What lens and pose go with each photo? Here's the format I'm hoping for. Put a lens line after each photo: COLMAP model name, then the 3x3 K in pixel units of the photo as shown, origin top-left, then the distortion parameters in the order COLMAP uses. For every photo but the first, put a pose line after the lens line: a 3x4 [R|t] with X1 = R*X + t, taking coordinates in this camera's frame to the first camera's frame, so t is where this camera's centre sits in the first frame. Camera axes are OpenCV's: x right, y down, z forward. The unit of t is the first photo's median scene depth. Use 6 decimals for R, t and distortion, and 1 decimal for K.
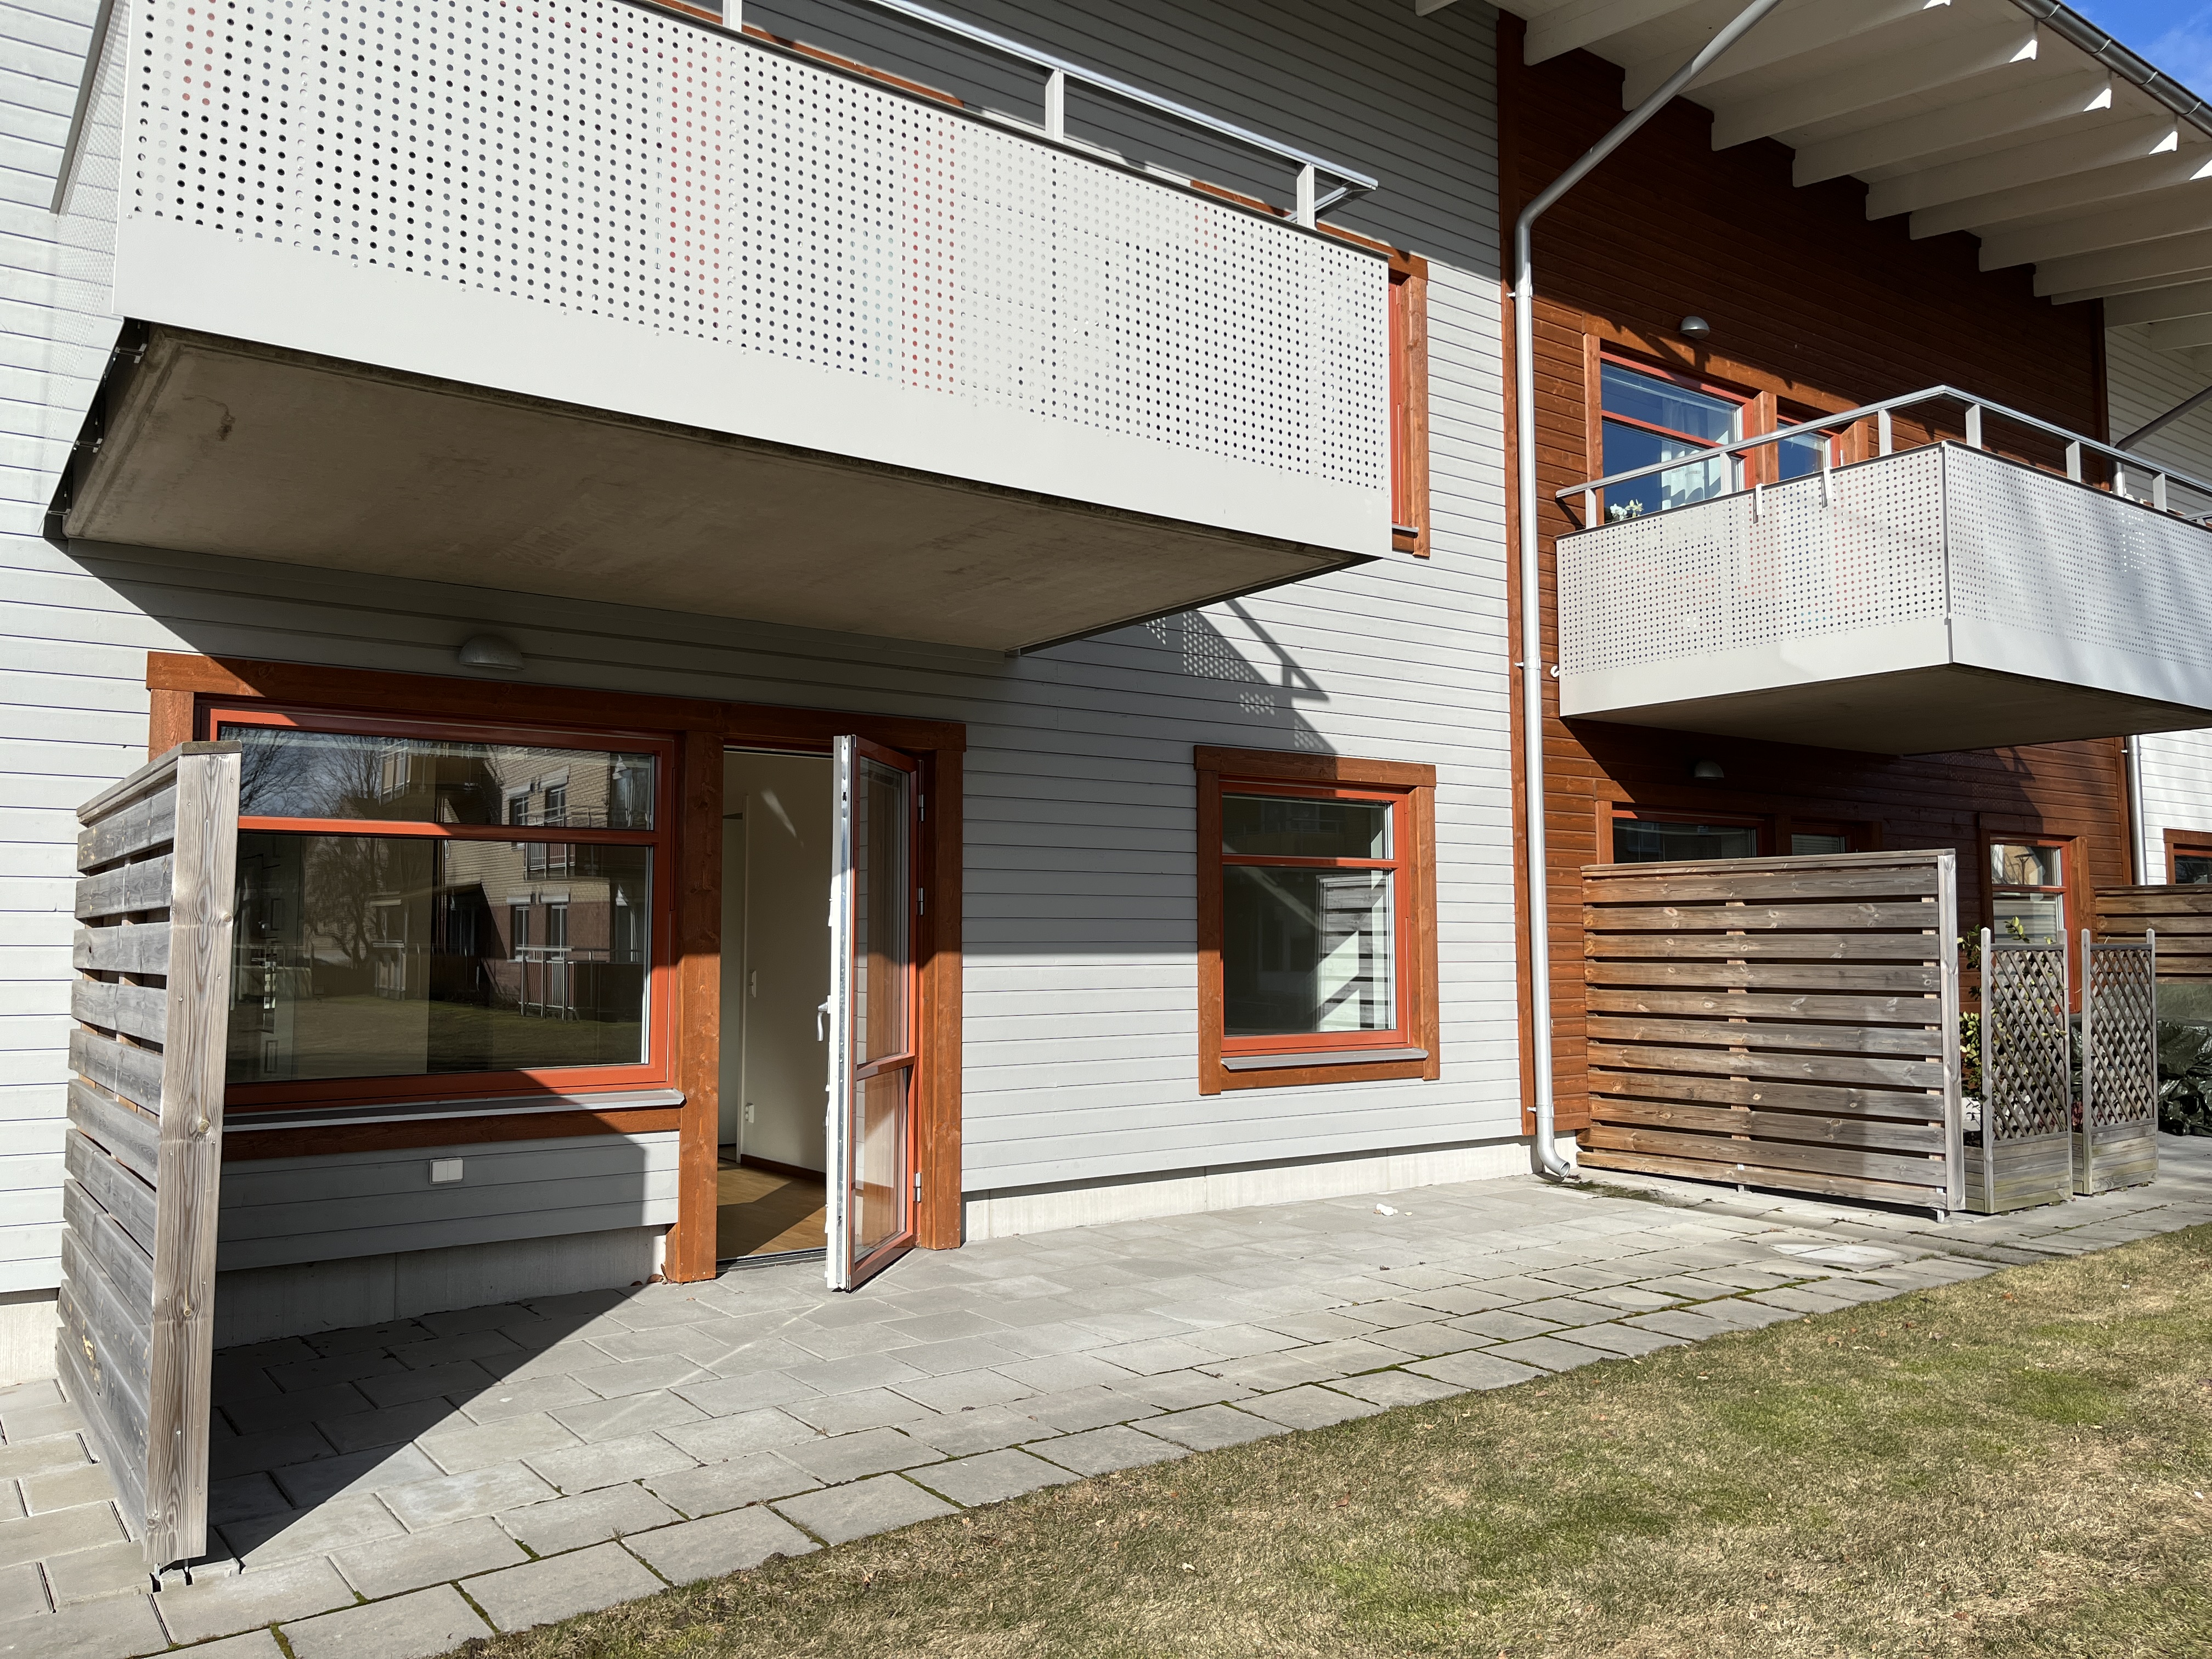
lens RADIAL K [[1683.1, 0, 1104.7], [0, 1683.1, 821.4], [0, 0, 1]] dist [0.055636, -0.134332]
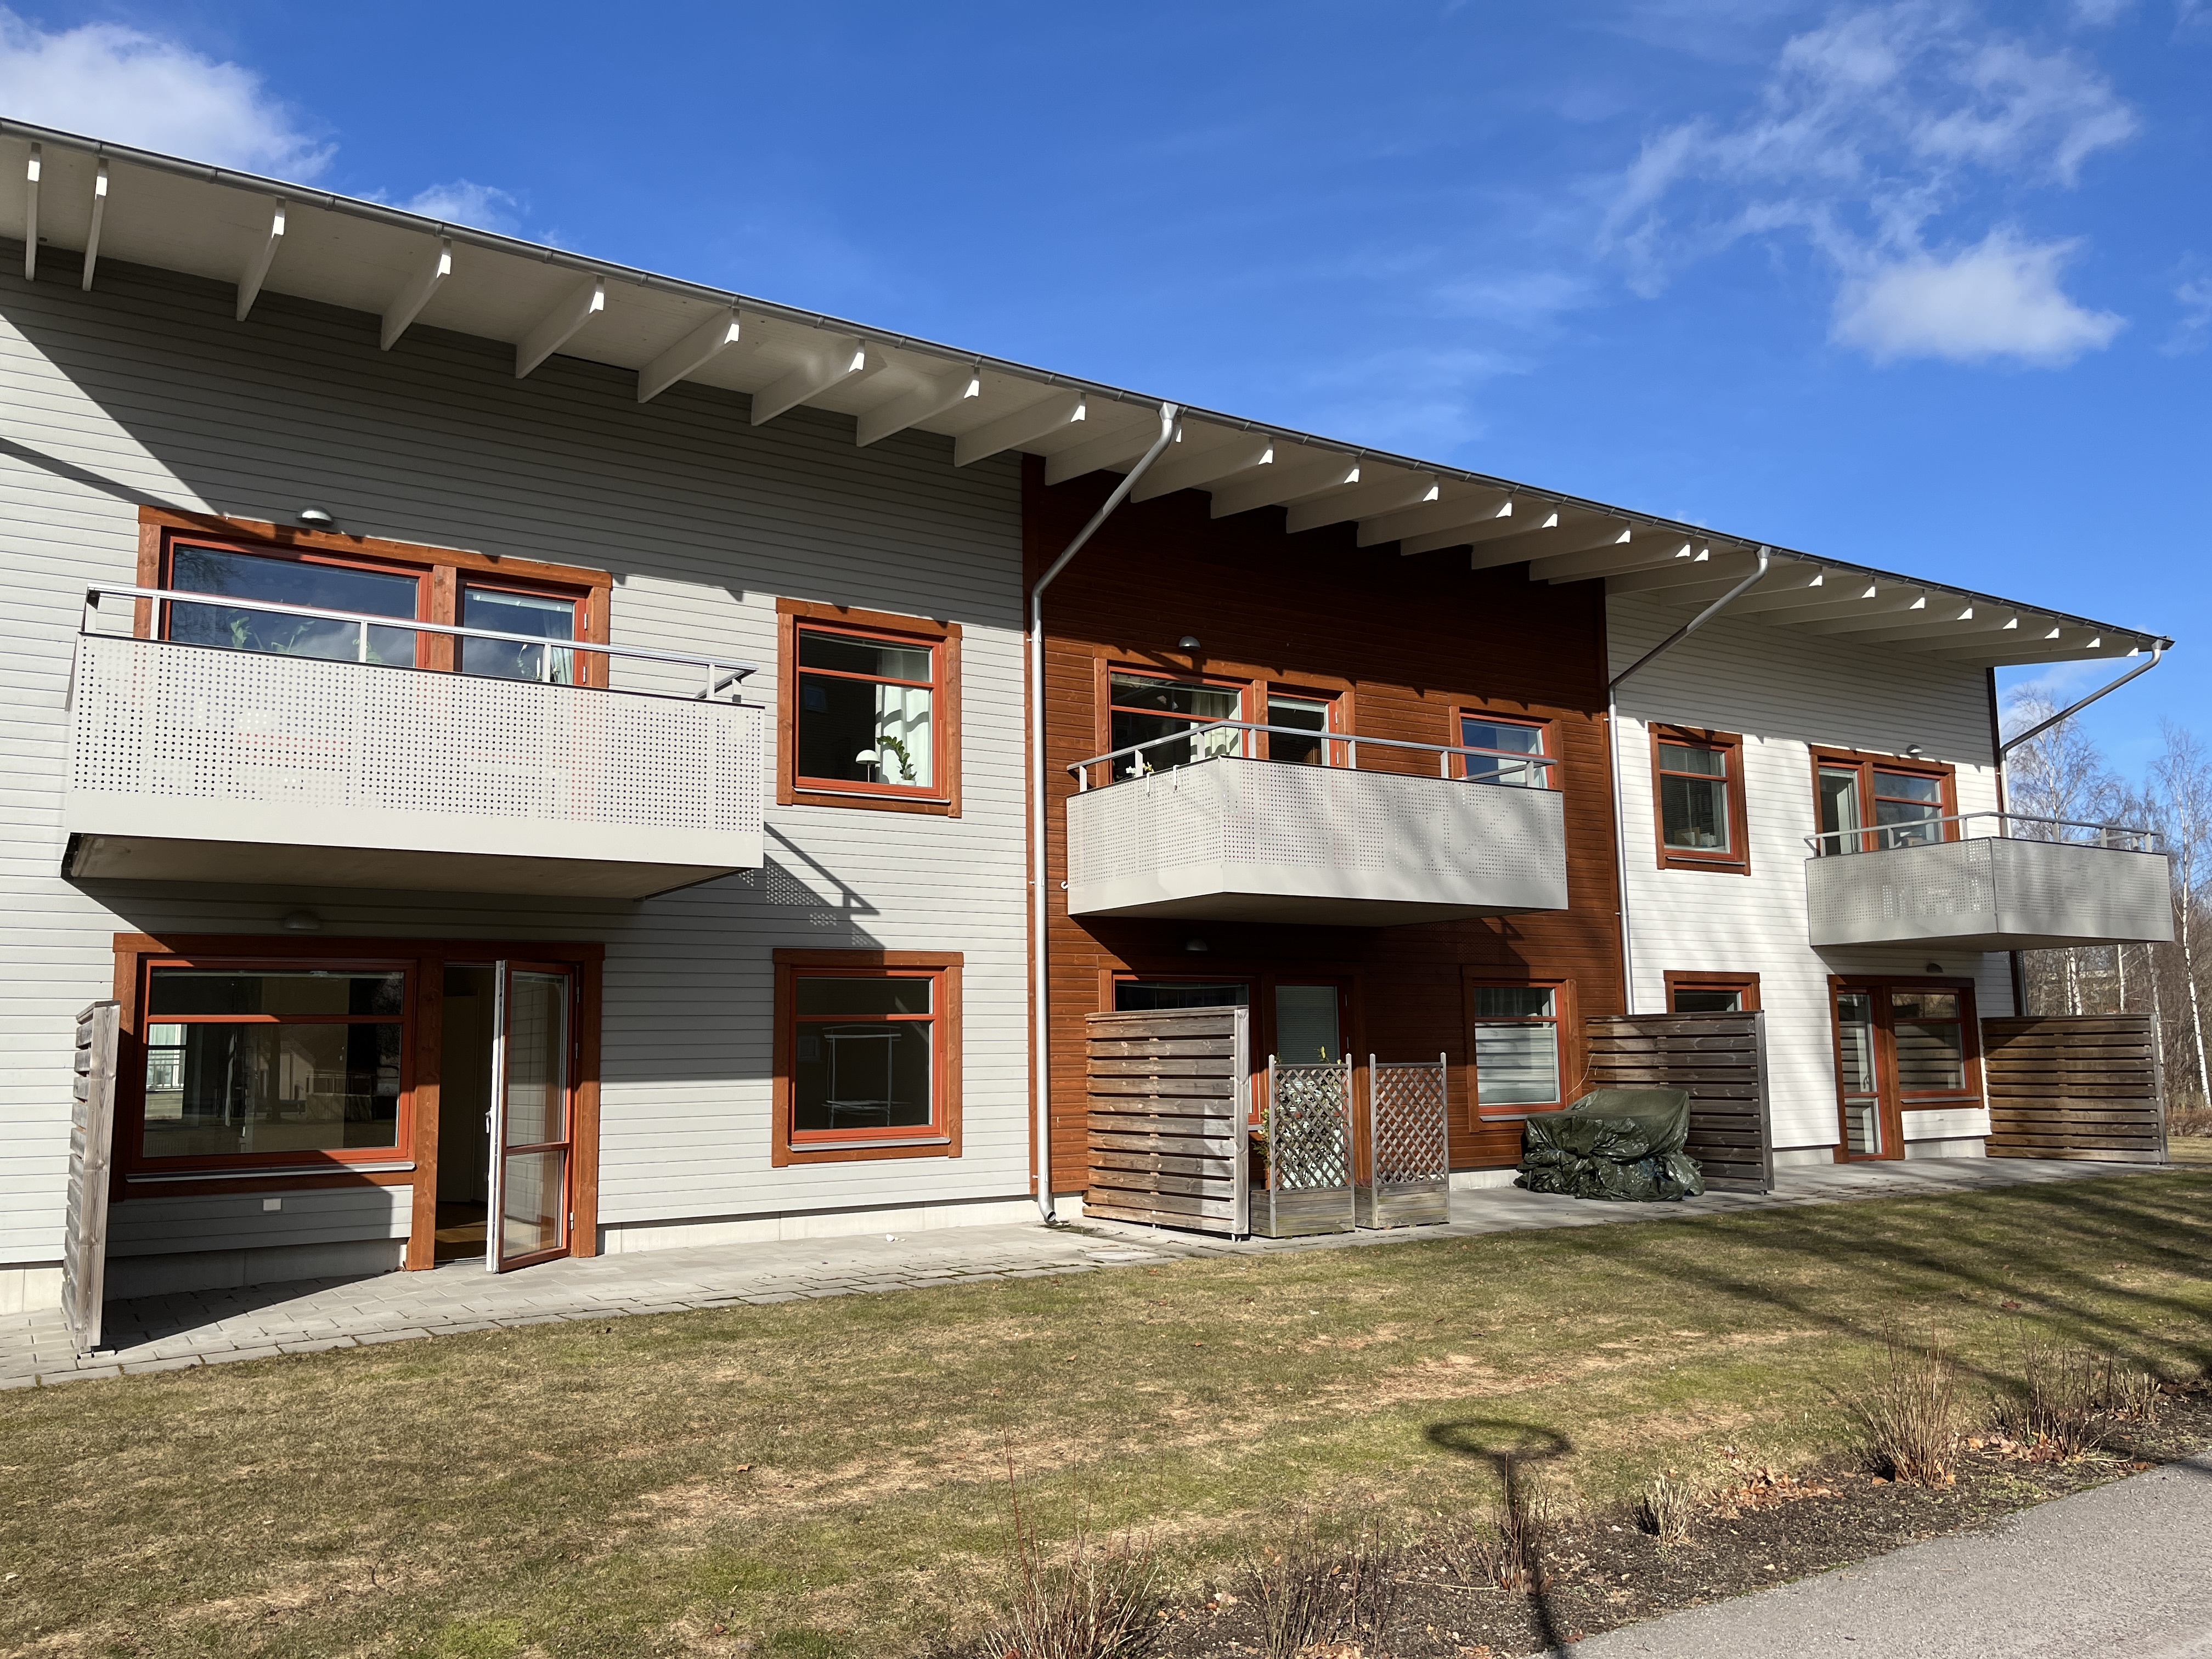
lens RADIAL K [[1669.6, 0, 1108.9], [0, 1669.6, 836.7], [0, 0, 1]] dist [0.039434, -0.093408]
pose [[0.998497, -0.019714, -0.051143, 0.427326], [0.016778, 0.998221, -0.057211, -0.051093], [0.052180, 0.056267, 0.997051, -0.547501]]
